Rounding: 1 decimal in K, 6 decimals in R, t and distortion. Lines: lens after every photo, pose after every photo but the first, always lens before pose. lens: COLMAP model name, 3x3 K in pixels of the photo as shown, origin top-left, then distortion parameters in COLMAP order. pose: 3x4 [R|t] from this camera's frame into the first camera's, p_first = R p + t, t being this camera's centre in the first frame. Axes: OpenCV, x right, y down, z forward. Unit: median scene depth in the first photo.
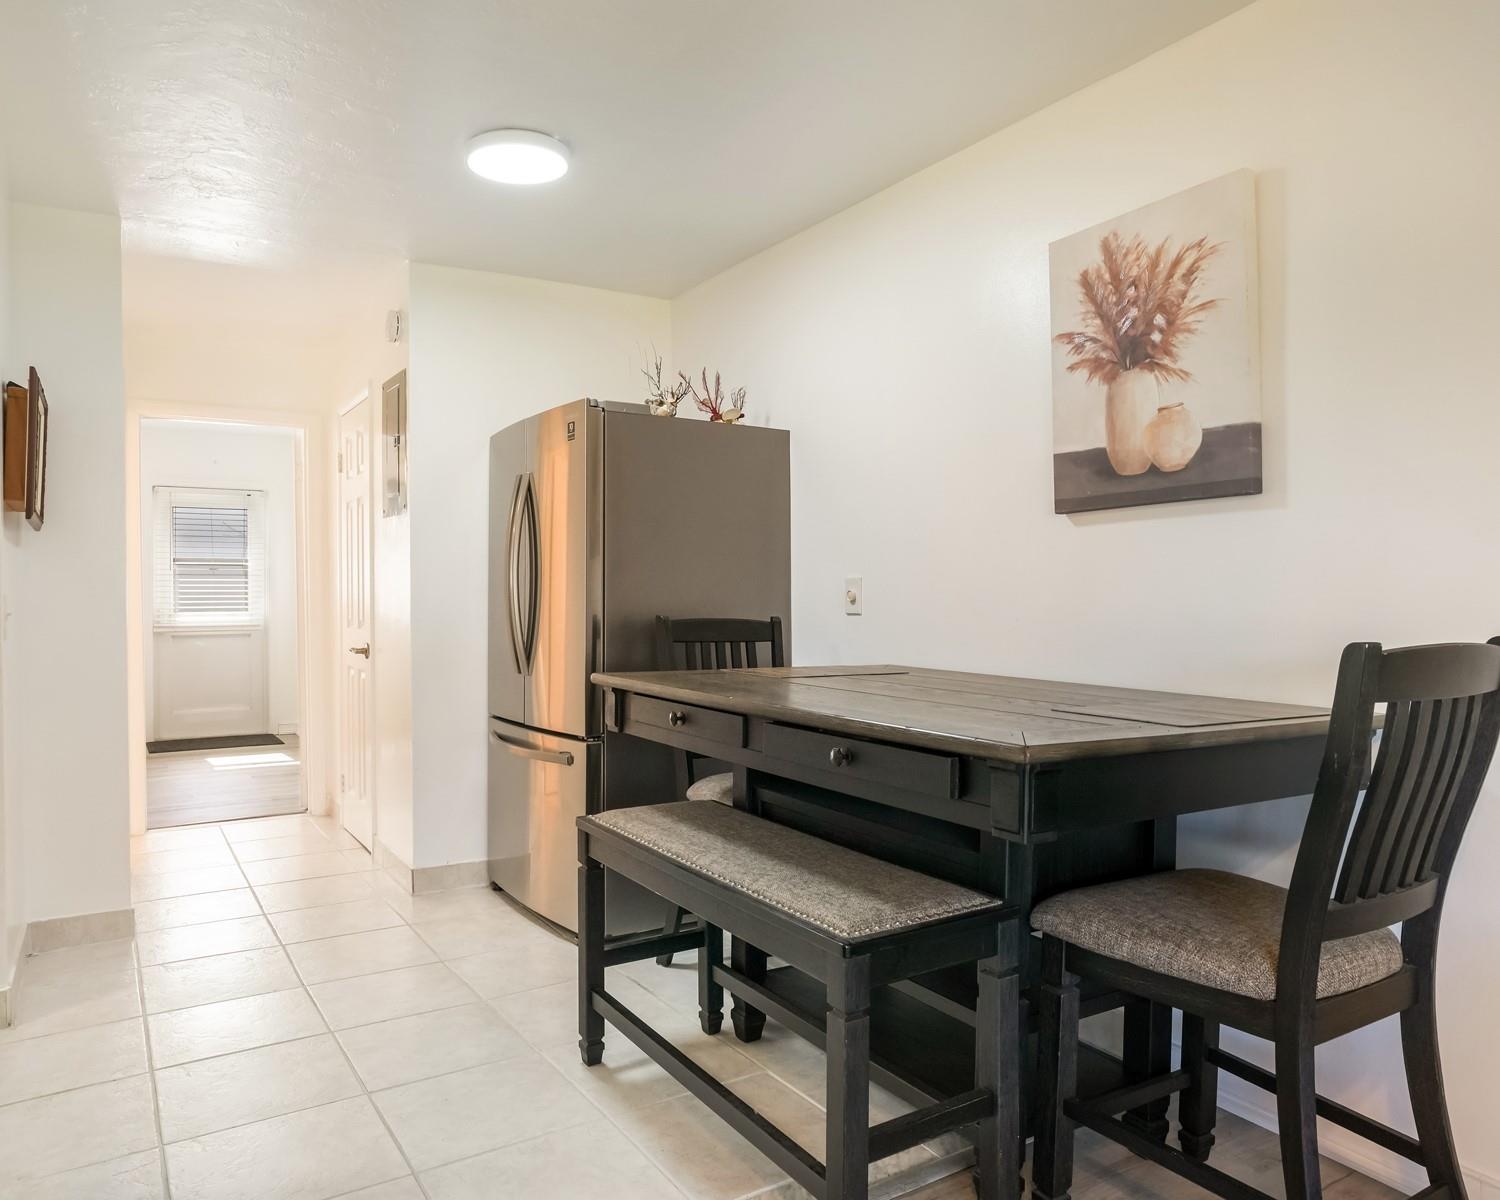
lens RADIAL K [[1055.4, 0, 750.0], [0, 1055.4, 600.0], [0, 0, 1]] dist [-0.008817, -0.002245]
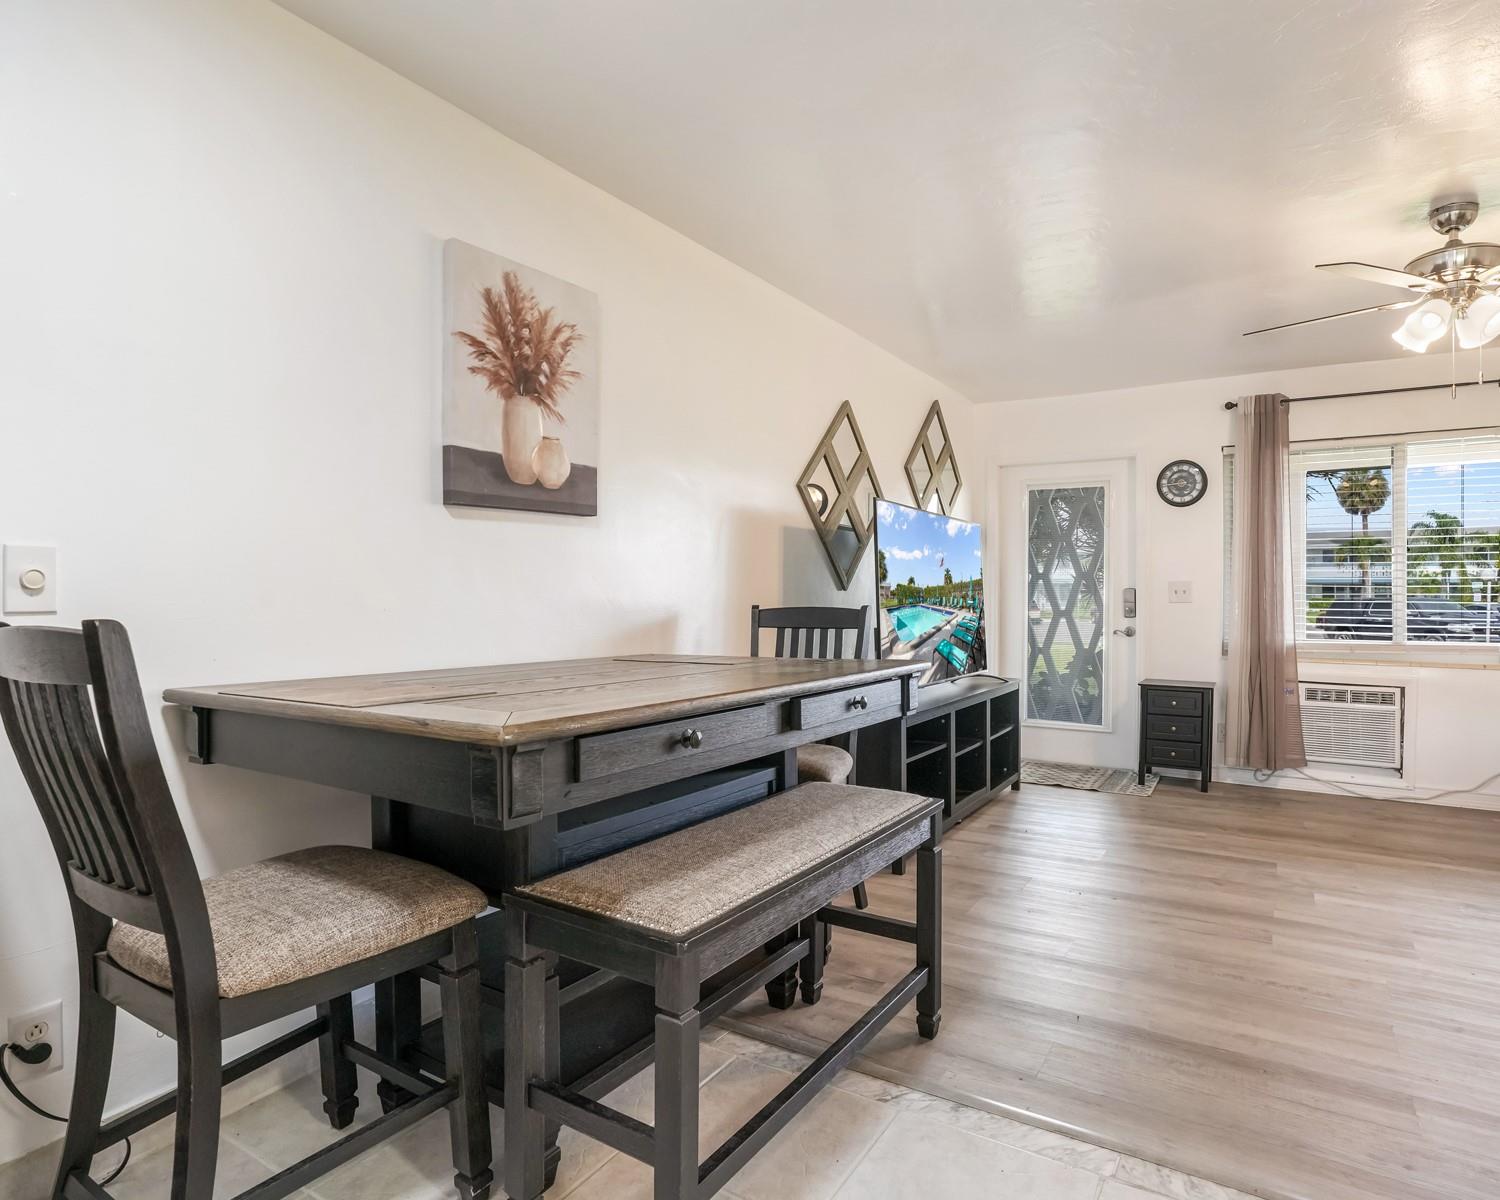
lens RADIAL K [[863.1, 0, 750.0], [0, 863.1, 600.0], [0, 0, 1]] dist [-0.059662, -0.000364]
pose [[-0.425365, -0.007408, 0.904991, -0.634607], [0.000397, 0.999965, 0.008372, 0.005100], [-0.905022, 0.003920, -0.425348, 1.189168]]
